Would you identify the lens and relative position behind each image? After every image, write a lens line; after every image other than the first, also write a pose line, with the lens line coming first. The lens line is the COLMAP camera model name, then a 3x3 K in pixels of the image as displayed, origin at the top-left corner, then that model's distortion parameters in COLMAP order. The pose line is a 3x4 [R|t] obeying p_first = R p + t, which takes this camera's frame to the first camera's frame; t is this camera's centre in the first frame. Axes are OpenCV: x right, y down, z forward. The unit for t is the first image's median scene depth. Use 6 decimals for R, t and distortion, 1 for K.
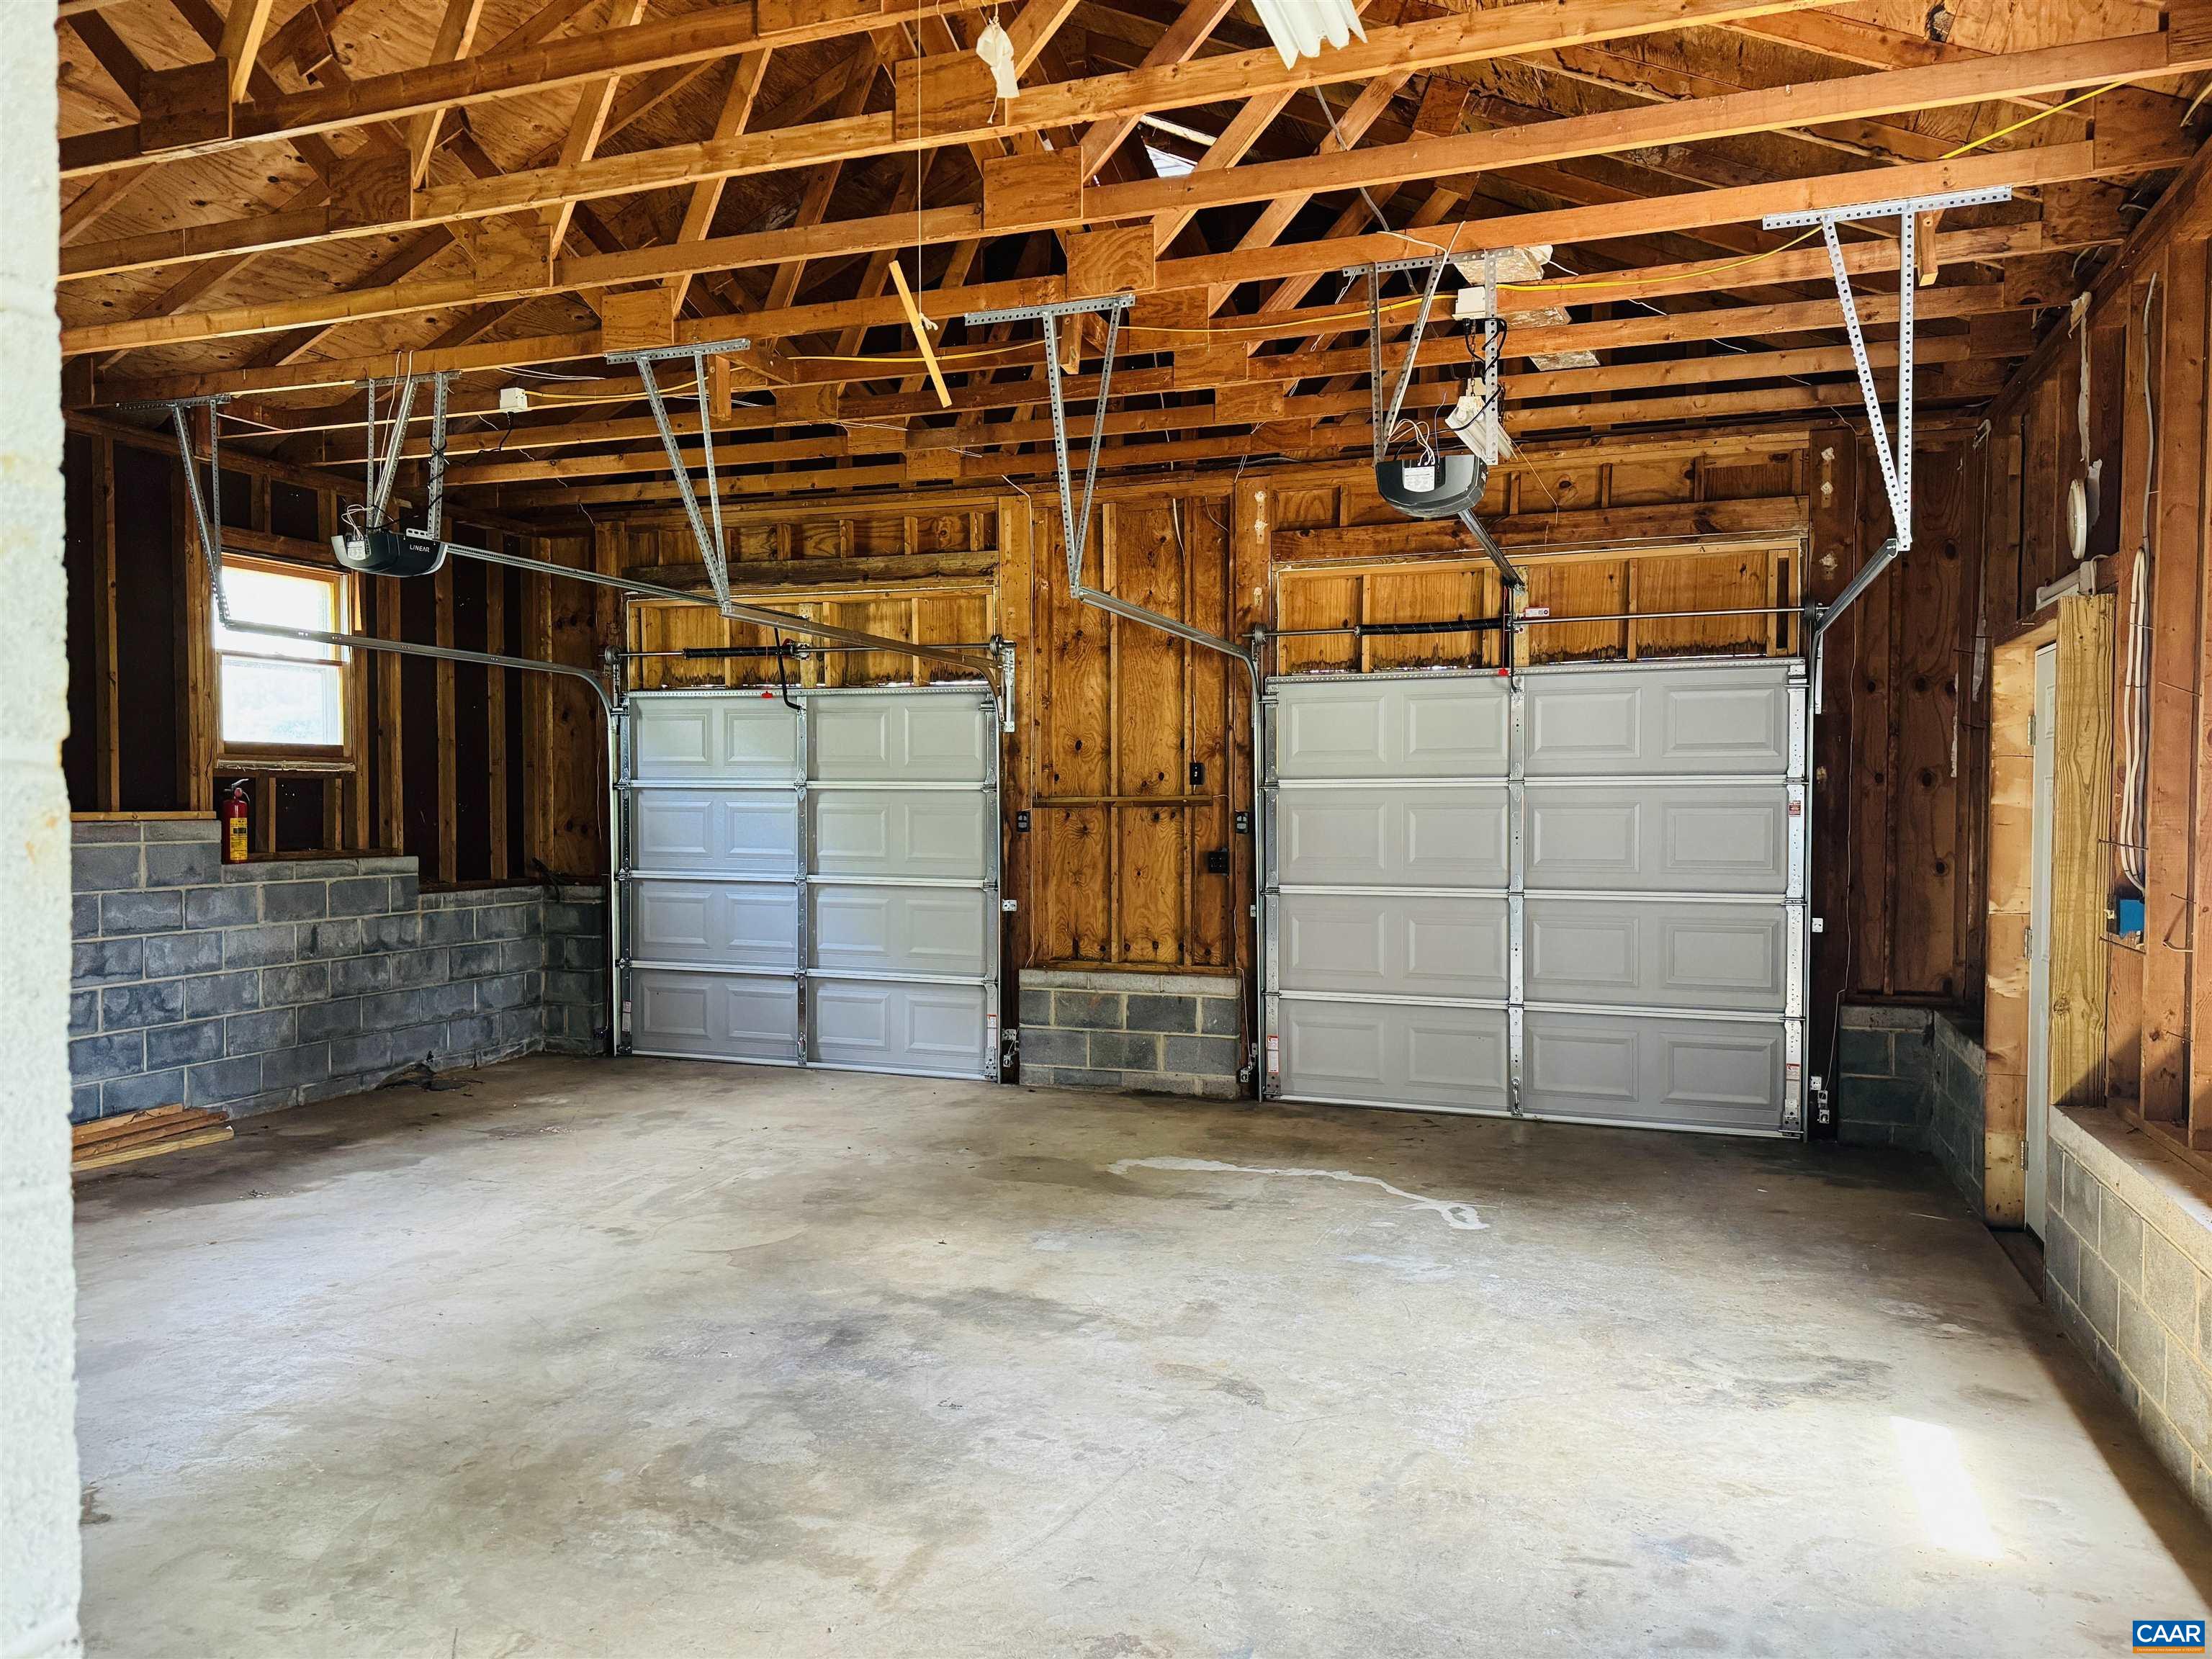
lens RADIAL K [[1582.3, 0, 1068.8], [0, 1582.3, 837.4], [0, 0, 1]] dist [0.133654, -0.285078]
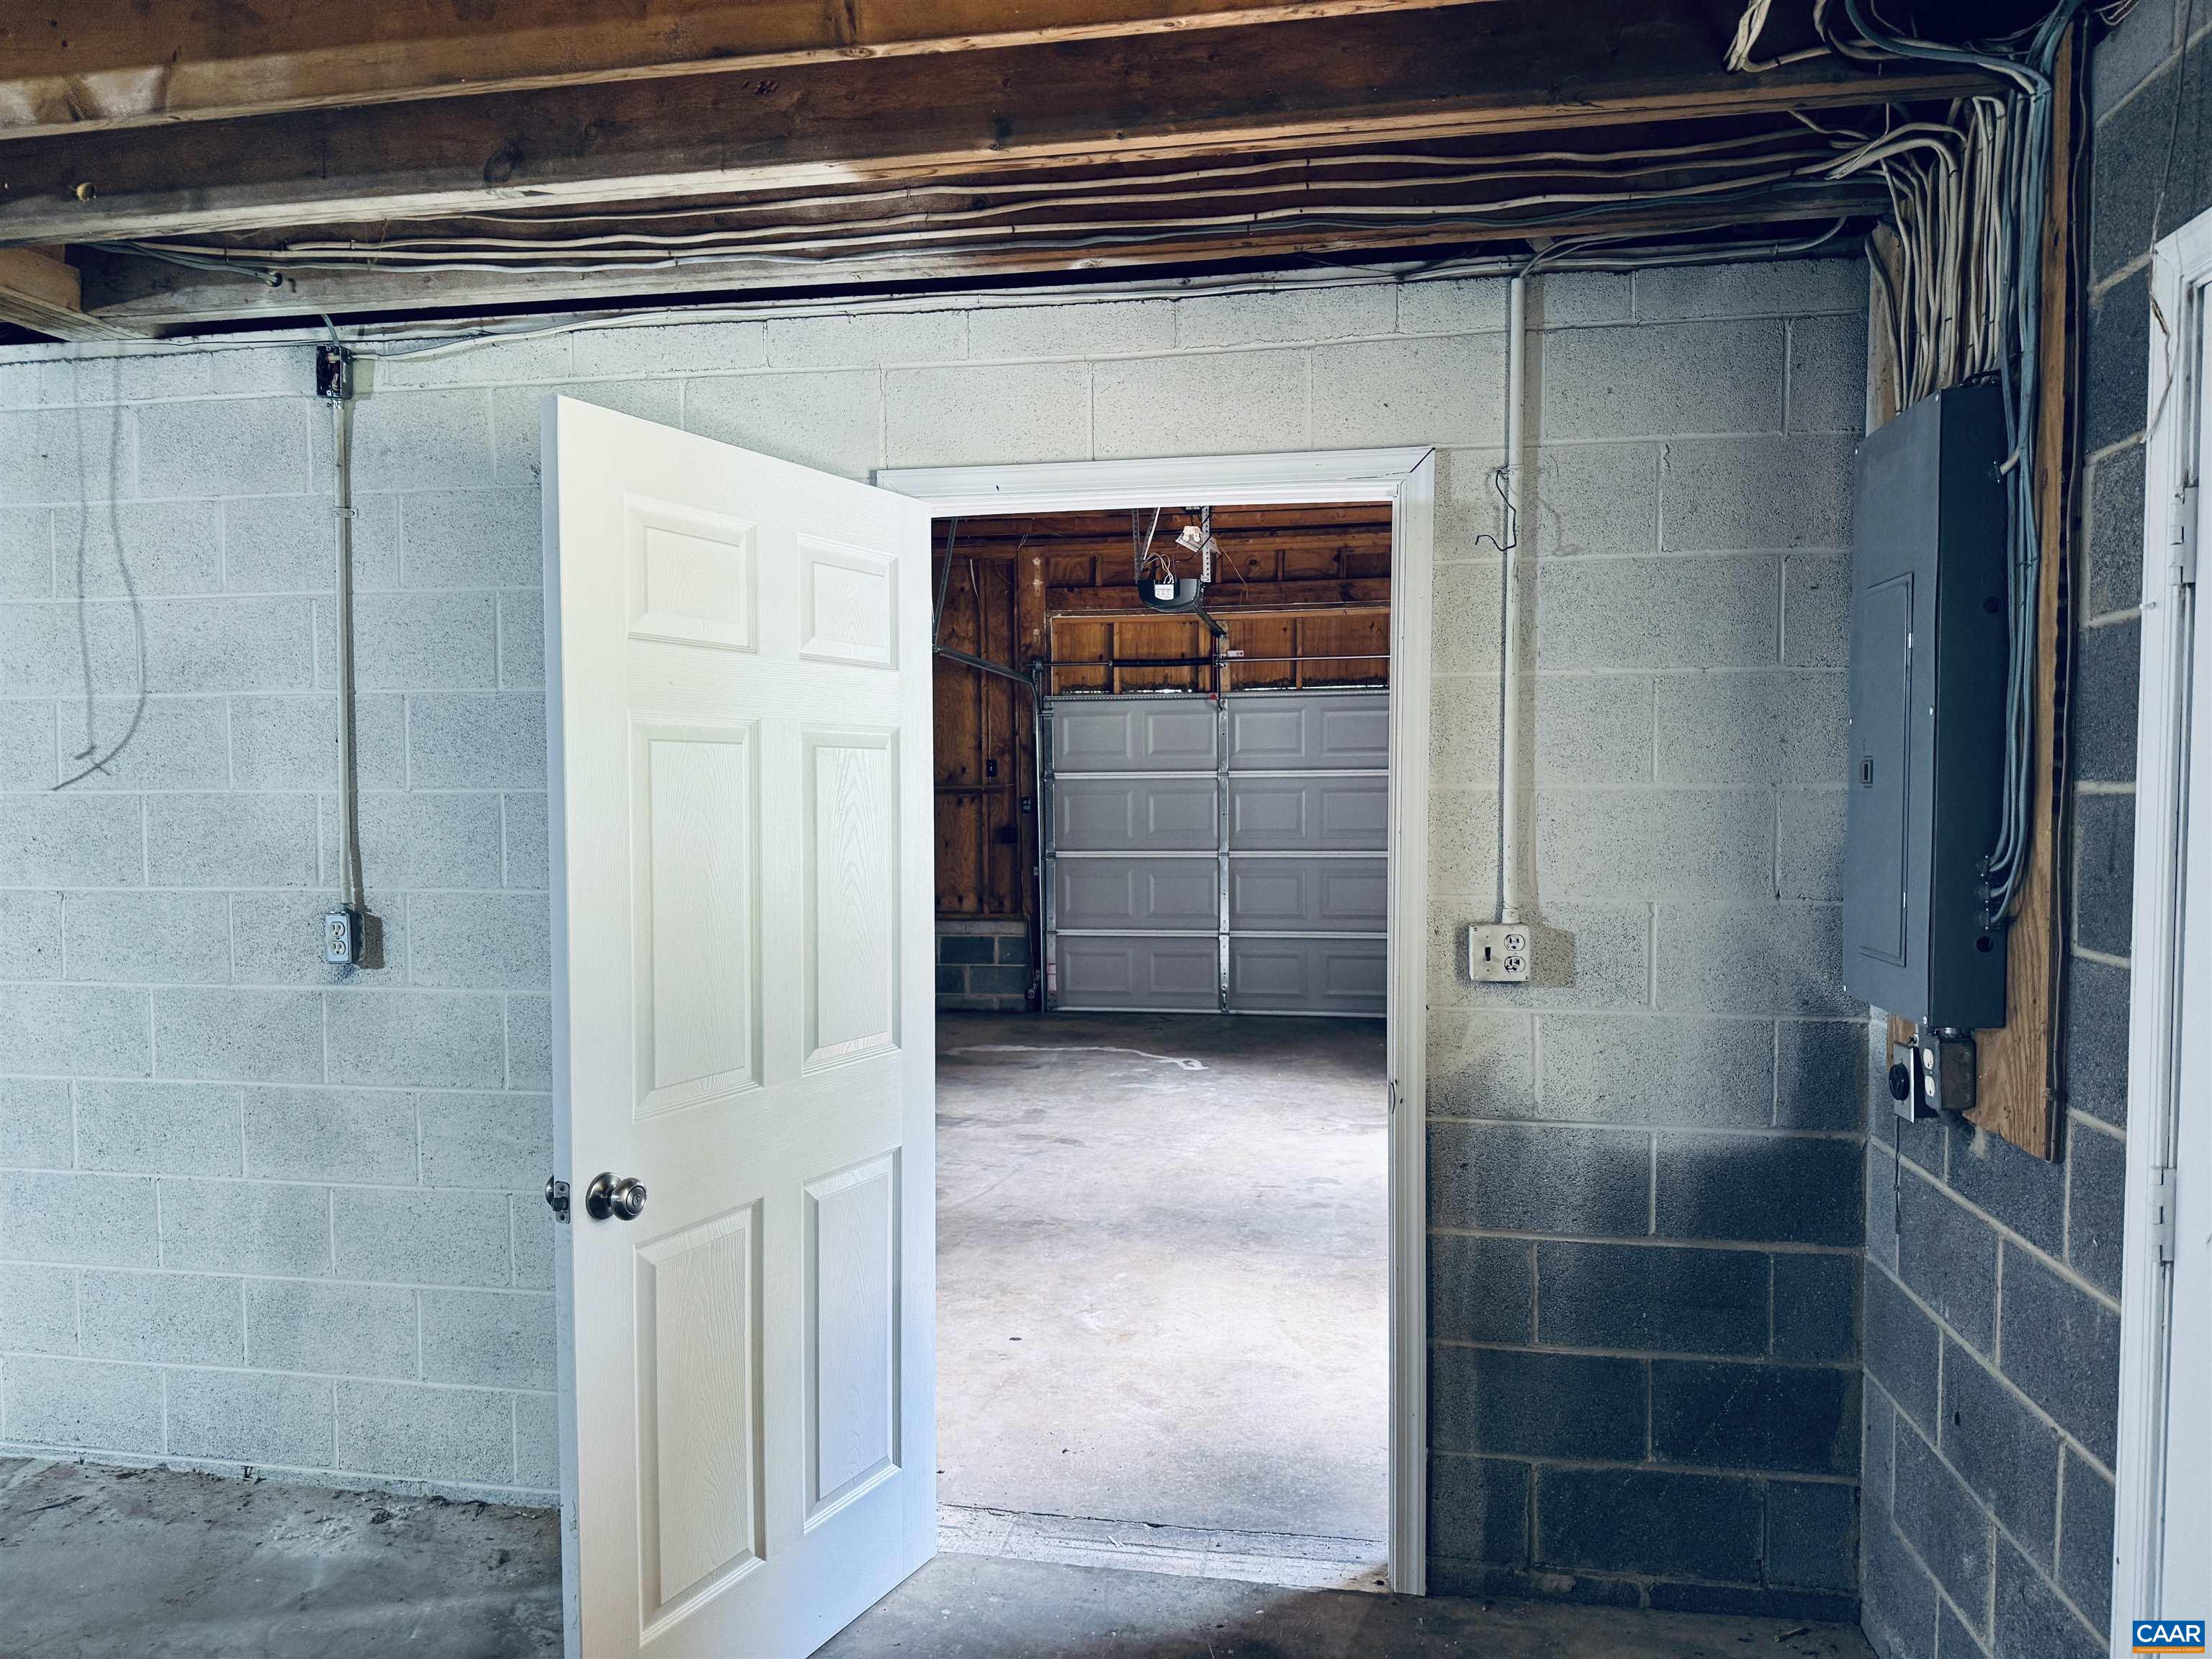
lens RADIAL K [[1534.1, 0, 1115.9], [0, 1534.1, 835.4], [0, 0, 1]] dist [0.085465, -0.136507]
pose [[0.979014, -0.012509, 0.203410, -0.082509], [0.010686, 0.999892, 0.010055, 0.004131], [-0.203514, -0.007671, 0.979042, -0.286835]]
